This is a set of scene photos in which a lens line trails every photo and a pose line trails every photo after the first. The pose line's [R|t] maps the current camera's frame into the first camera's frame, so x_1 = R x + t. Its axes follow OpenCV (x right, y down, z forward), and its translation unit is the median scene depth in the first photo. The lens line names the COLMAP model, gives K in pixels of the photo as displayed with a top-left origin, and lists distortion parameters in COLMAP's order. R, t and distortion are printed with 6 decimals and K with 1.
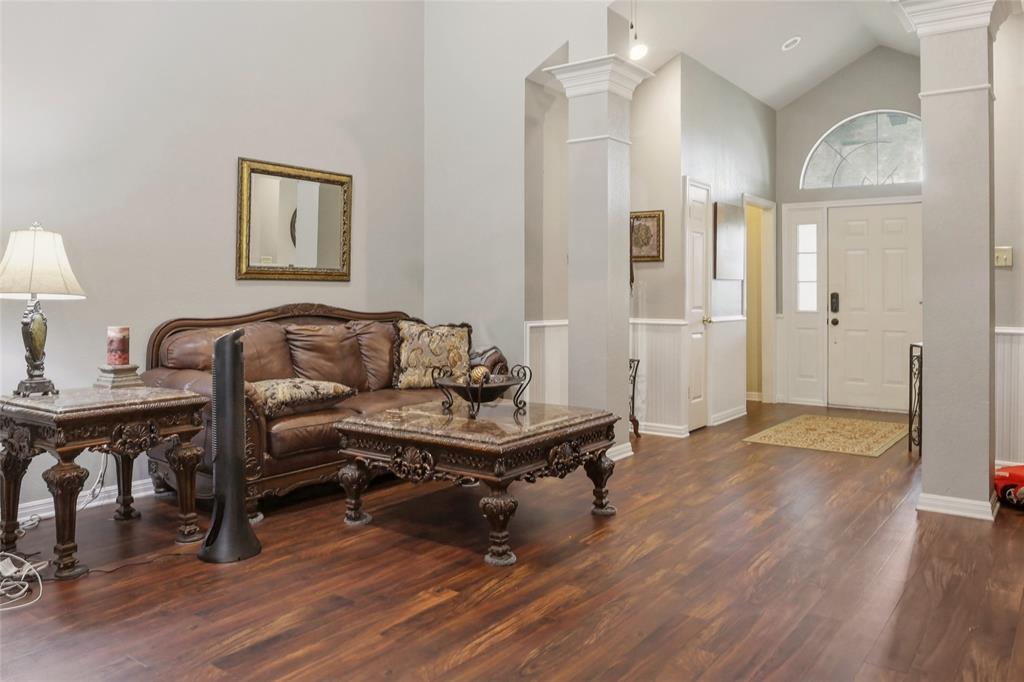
lens RADIAL K [[756.4, 0, 536.9], [0, 756.4, 294.6], [0, 0, 1]] dist [-0.039960, 0.001418]
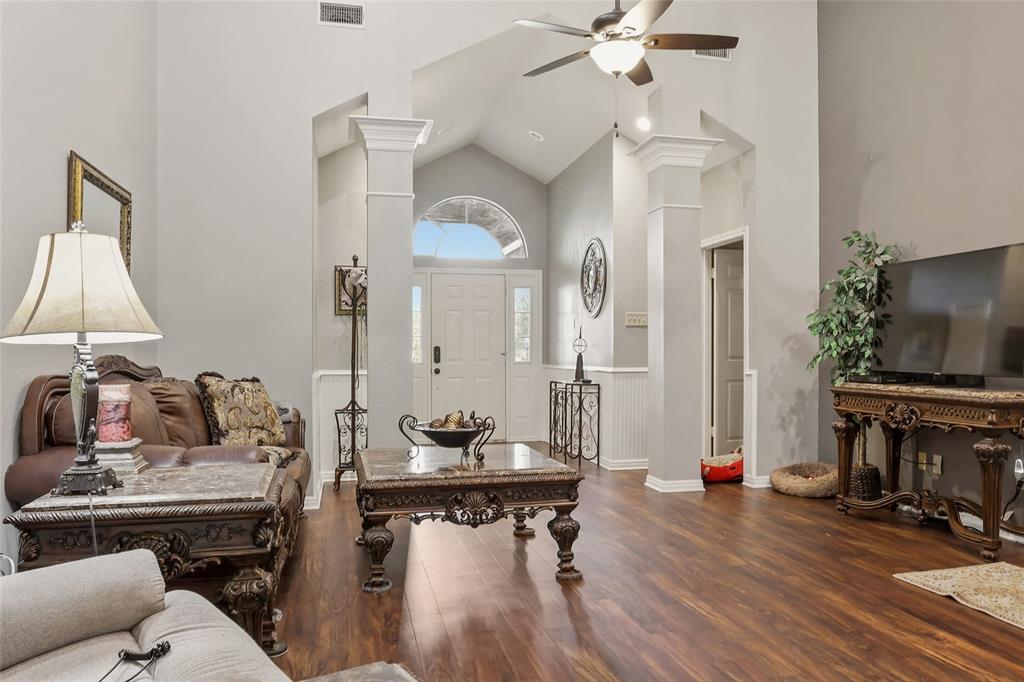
lens RADIAL K [[756.4, 0, 516.7], [0, 756.4, 344.2], [0, 0, 1]] dist [-0.039960, 0.001418]
pose [[0.666419, 0.001732, 0.745575, -0.586093], [0.009540, 0.999896, -0.010850, 0.011907], [-0.745516, 0.014344, 0.666333, 0.188543]]
